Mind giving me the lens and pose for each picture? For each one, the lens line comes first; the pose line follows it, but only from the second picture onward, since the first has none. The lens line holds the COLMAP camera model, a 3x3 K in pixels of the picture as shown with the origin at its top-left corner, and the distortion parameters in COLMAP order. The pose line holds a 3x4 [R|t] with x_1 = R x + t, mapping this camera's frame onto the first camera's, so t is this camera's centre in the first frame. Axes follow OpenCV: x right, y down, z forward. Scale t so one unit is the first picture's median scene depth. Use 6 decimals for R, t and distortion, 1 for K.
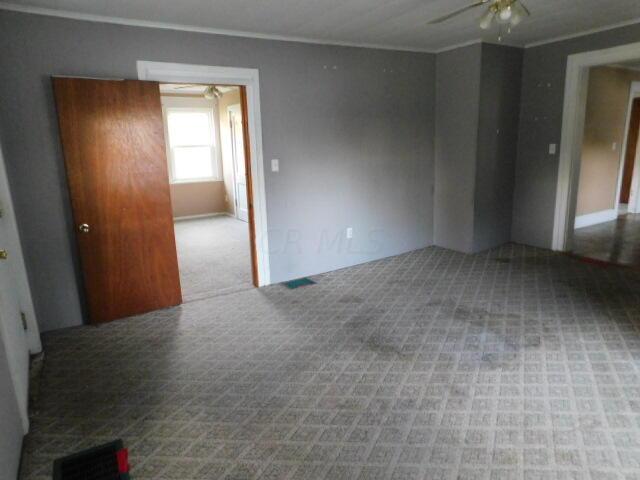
lens RADIAL K [[420.7, 0, 321.2], [0, 420.7, 241.7], [0, 0, 1]] dist [-0.060415, 0.042956]
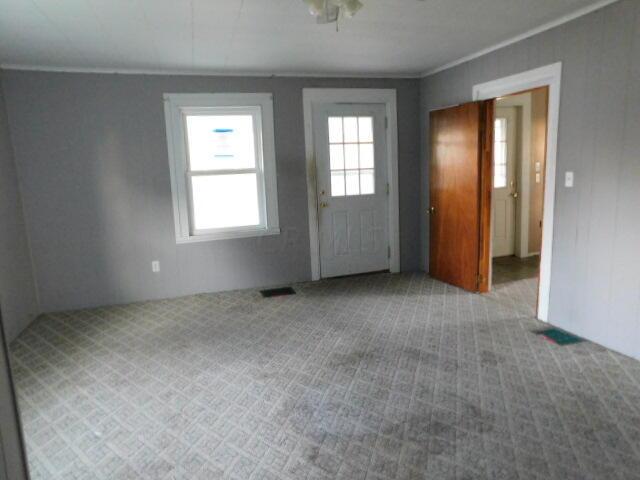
lens RADIAL K [[420.7, 0, 322.5], [0, 420.7, 237.9], [0, 0, 1]] dist [-0.060415, 0.042956]
pose [[-0.245381, 0.202023, -0.948143, 0.985082], [-0.172266, 0.953393, 0.247724, -0.247208], [0.953998, 0.224119, -0.199143, 0.963220]]
